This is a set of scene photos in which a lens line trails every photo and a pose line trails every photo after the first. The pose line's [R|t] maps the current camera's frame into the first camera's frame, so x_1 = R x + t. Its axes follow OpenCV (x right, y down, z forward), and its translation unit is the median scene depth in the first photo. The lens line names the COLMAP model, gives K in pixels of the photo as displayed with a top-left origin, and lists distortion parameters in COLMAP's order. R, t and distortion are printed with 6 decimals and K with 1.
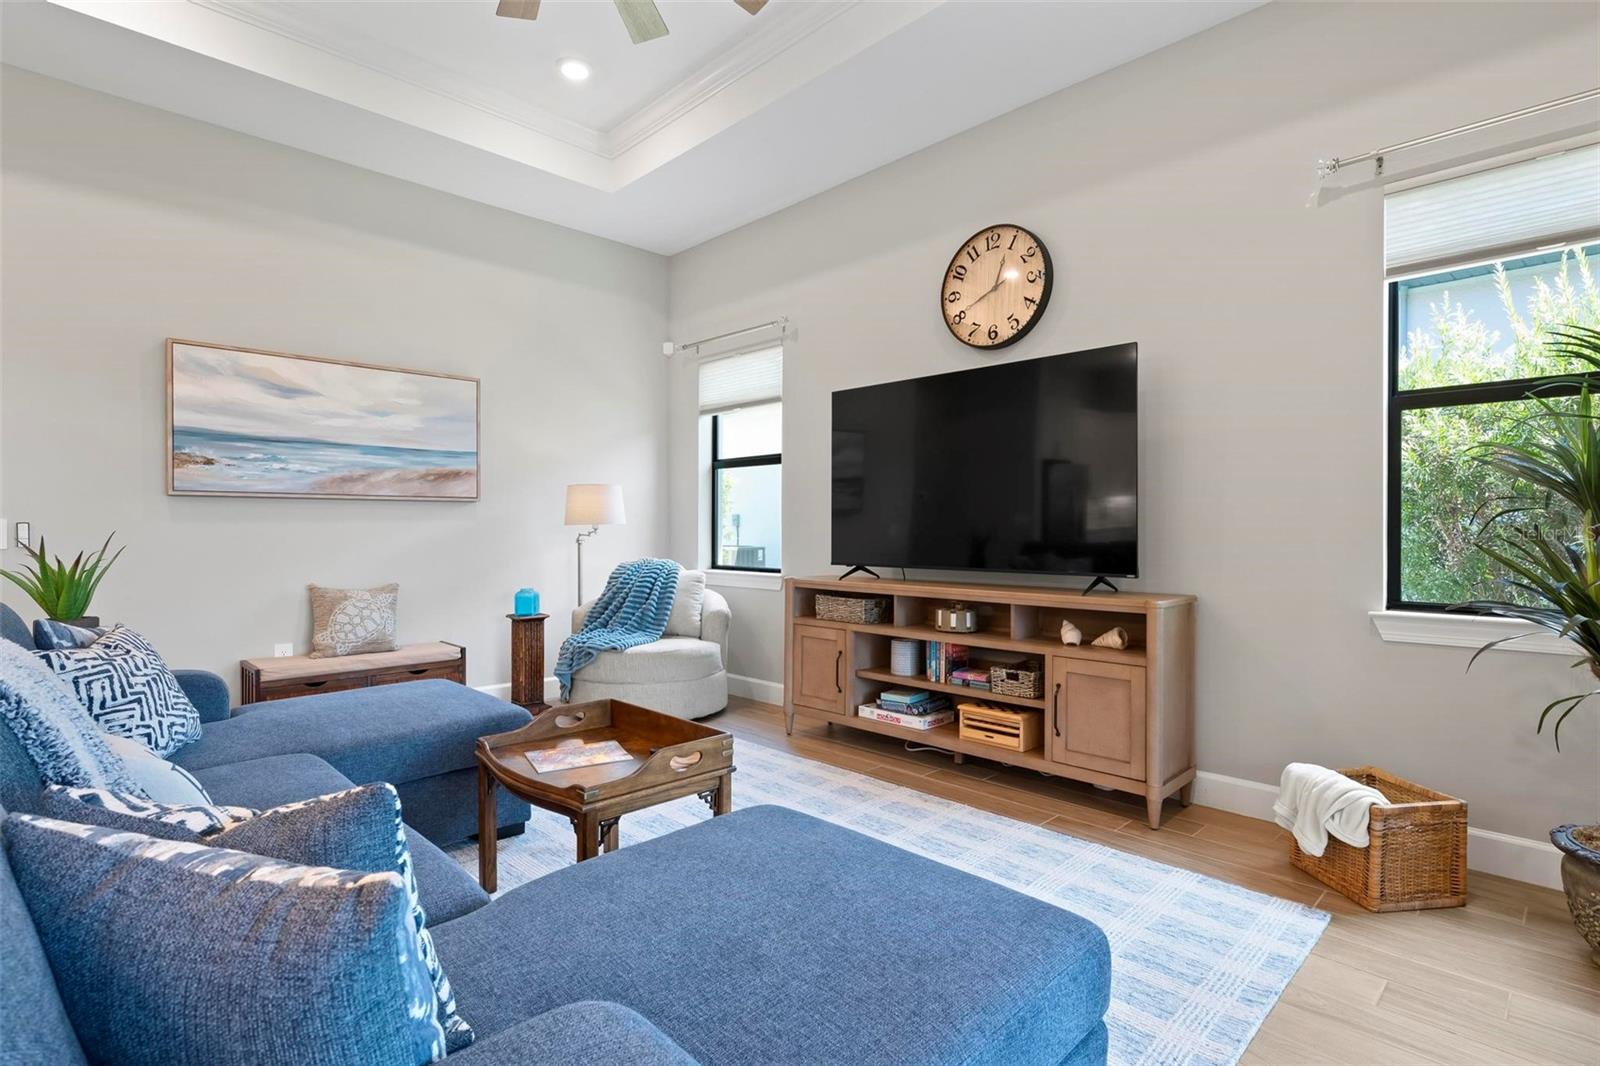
lens RADIAL K [[787.1, 0, 799.4], [0, 787.1, 530.7], [0, 0, 1]] dist [-0.003719, -0.000367]
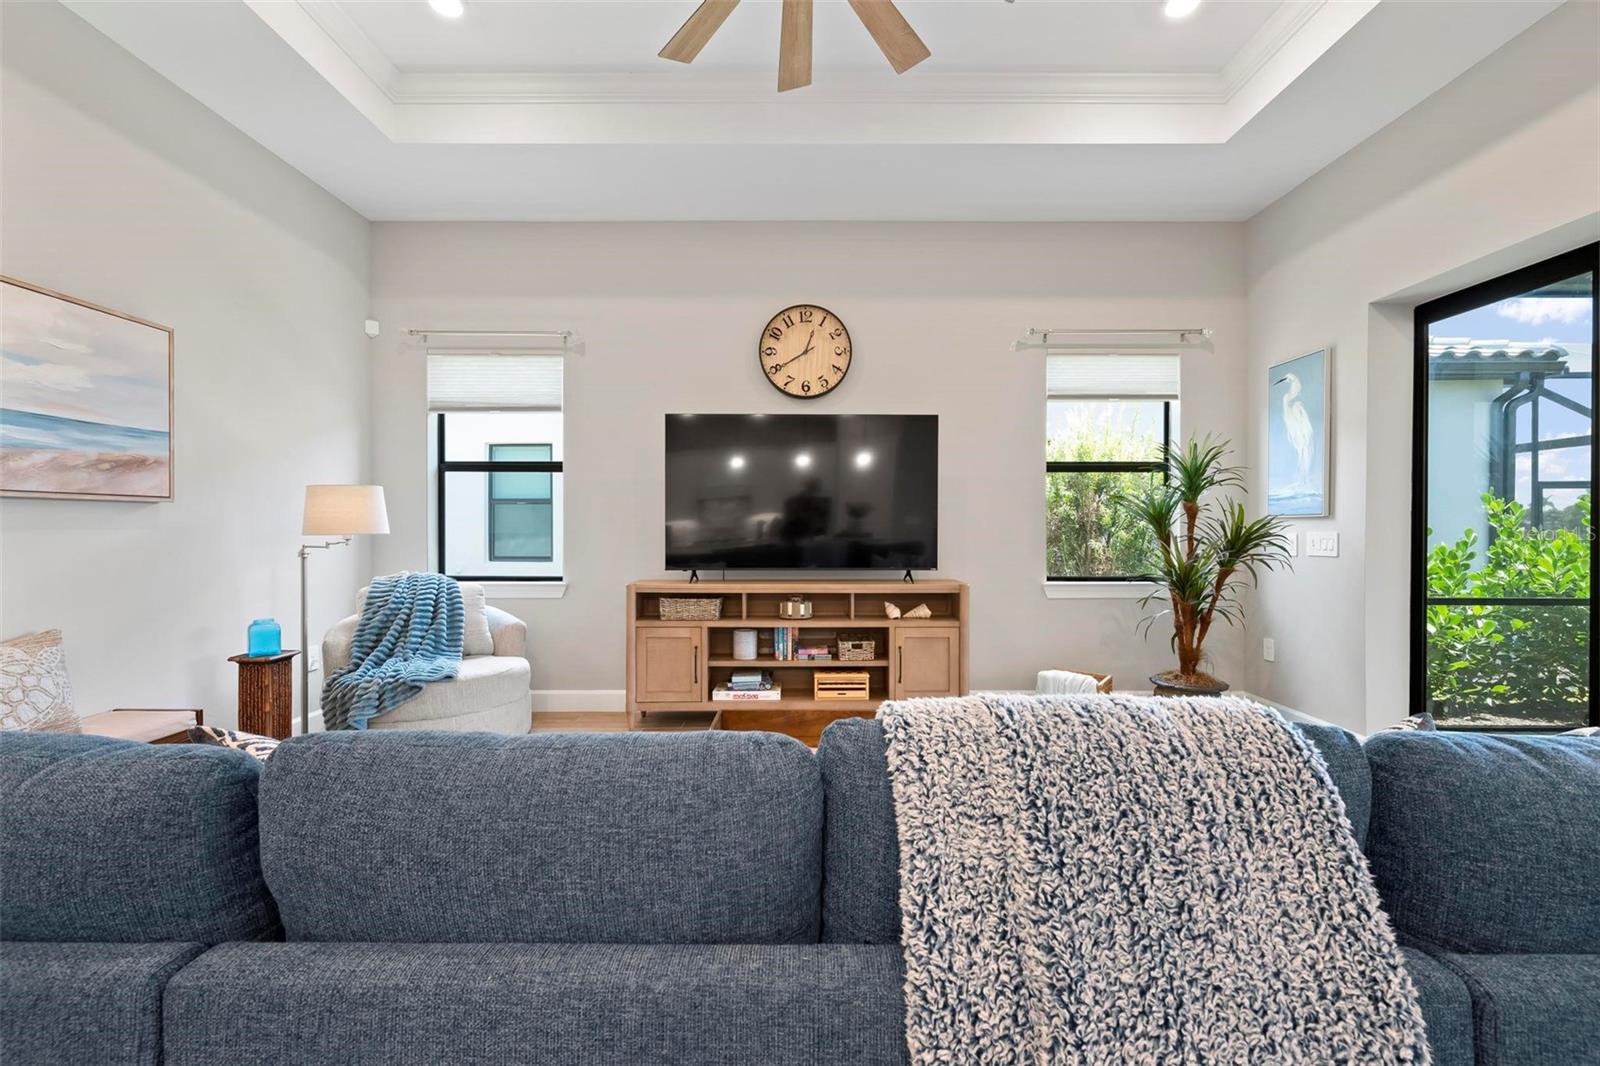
lens RADIAL K [[681.9, 0, 801.7], [0, 681.9, 529.9], [0, 0, 1]] dist [-0.000509, -0.000940]
pose [[0.700479, -0.002199, 0.713669, -0.542395], [0.001388, 0.999998, 0.001719, -0.015524], [-0.713671, -0.000214, 0.700481, 0.205712]]
